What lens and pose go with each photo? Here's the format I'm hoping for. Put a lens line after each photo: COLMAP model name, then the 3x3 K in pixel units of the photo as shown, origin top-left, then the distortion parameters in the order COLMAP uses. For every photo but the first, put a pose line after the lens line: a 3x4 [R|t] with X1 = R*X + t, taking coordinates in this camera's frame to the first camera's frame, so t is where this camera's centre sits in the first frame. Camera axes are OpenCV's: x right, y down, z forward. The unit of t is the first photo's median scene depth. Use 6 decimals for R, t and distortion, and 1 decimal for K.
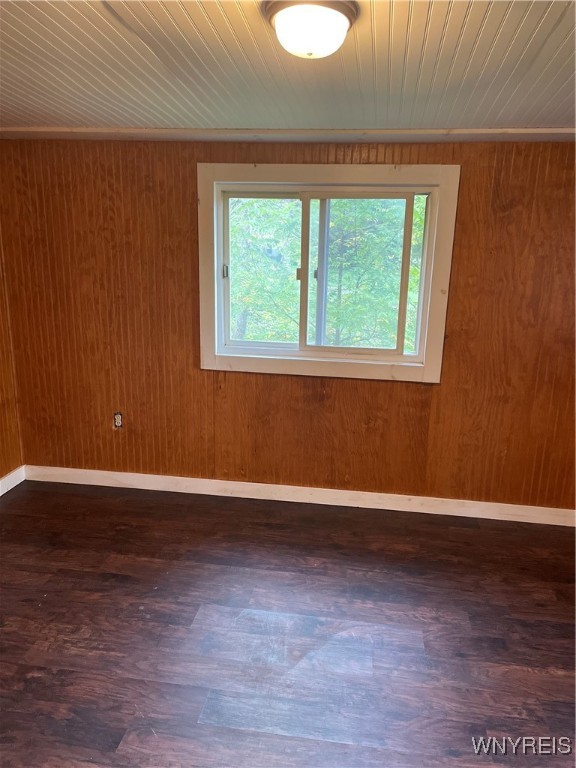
lens RADIAL K [[579.6, 0, 287.8], [0, 579.6, 382.4], [0, 0, 1]] dist [0.095843, -0.120997]
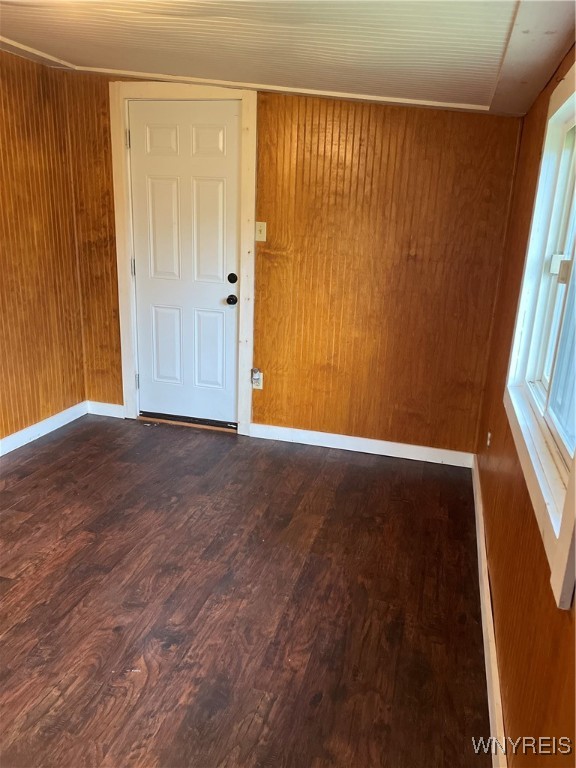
lens RADIAL K [[579.6, 0, 289.1], [0, 579.6, 383.8], [0, 0, 1]] dist [0.095843, -0.120997]
pose [[-0.116990, 0.252018, -0.960625, 0.648573], [-0.285827, 0.917797, 0.275592, -0.191766], [0.951113, 0.306815, -0.035340, 0.922637]]
